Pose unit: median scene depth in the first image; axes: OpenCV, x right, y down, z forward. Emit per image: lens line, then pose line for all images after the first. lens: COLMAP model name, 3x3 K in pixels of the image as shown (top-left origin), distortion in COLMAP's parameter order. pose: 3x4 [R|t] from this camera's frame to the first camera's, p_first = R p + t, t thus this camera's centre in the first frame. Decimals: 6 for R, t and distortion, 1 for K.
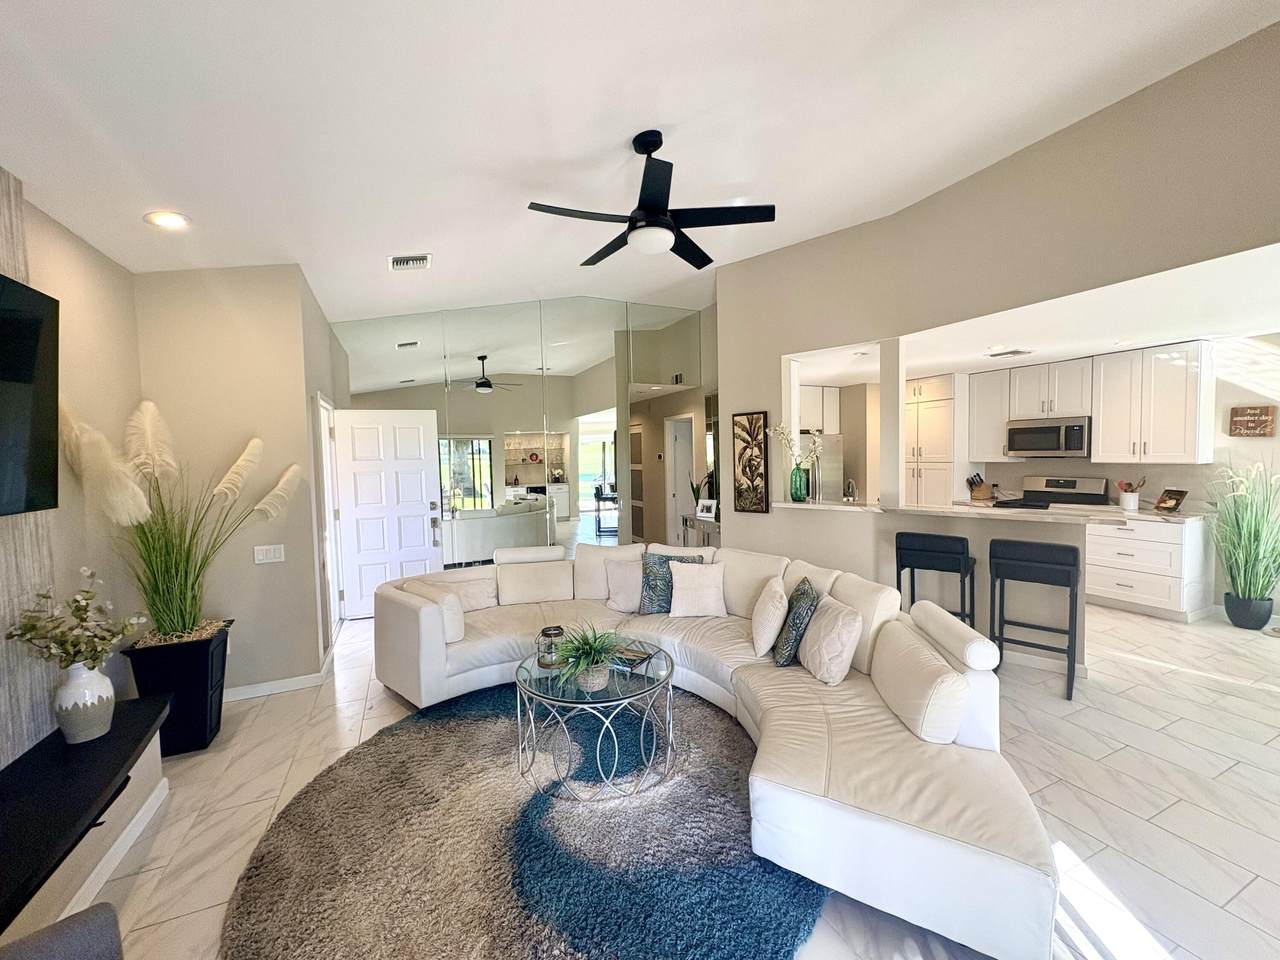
lens RADIAL K [[511.7, 0, 642.6], [0, 511.7, 481.0], [0, 0, 1]] dist [0.000873, 0.000425]
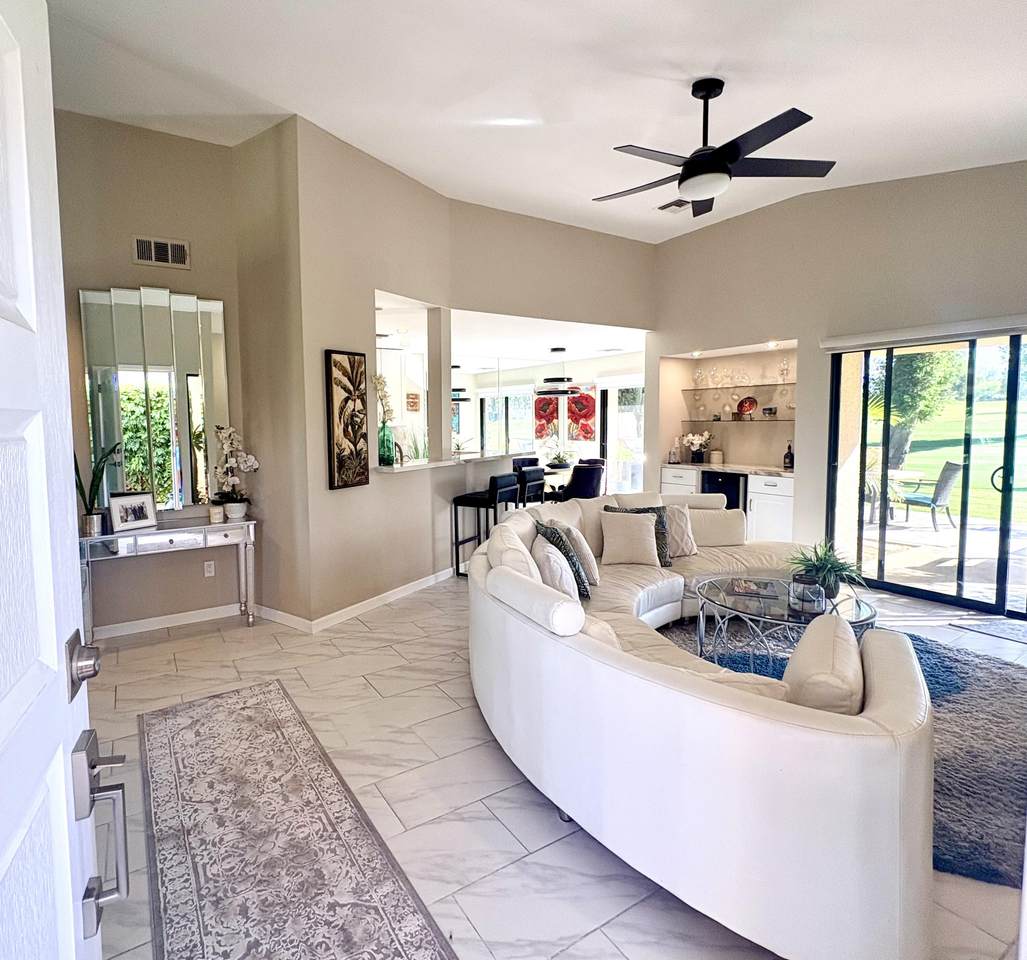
lens RADIAL K [[549.5, 0, 454.5], [0, 549.5, 458.5], [0, 0, 1]] dist [0.004131, -0.000702]
pose [[-0.092338, -0.043741, 0.994766, -0.596570], [0.067988, 0.996426, 0.050125, -0.009349], [-0.993404, 0.072260, -0.089035, 0.924220]]
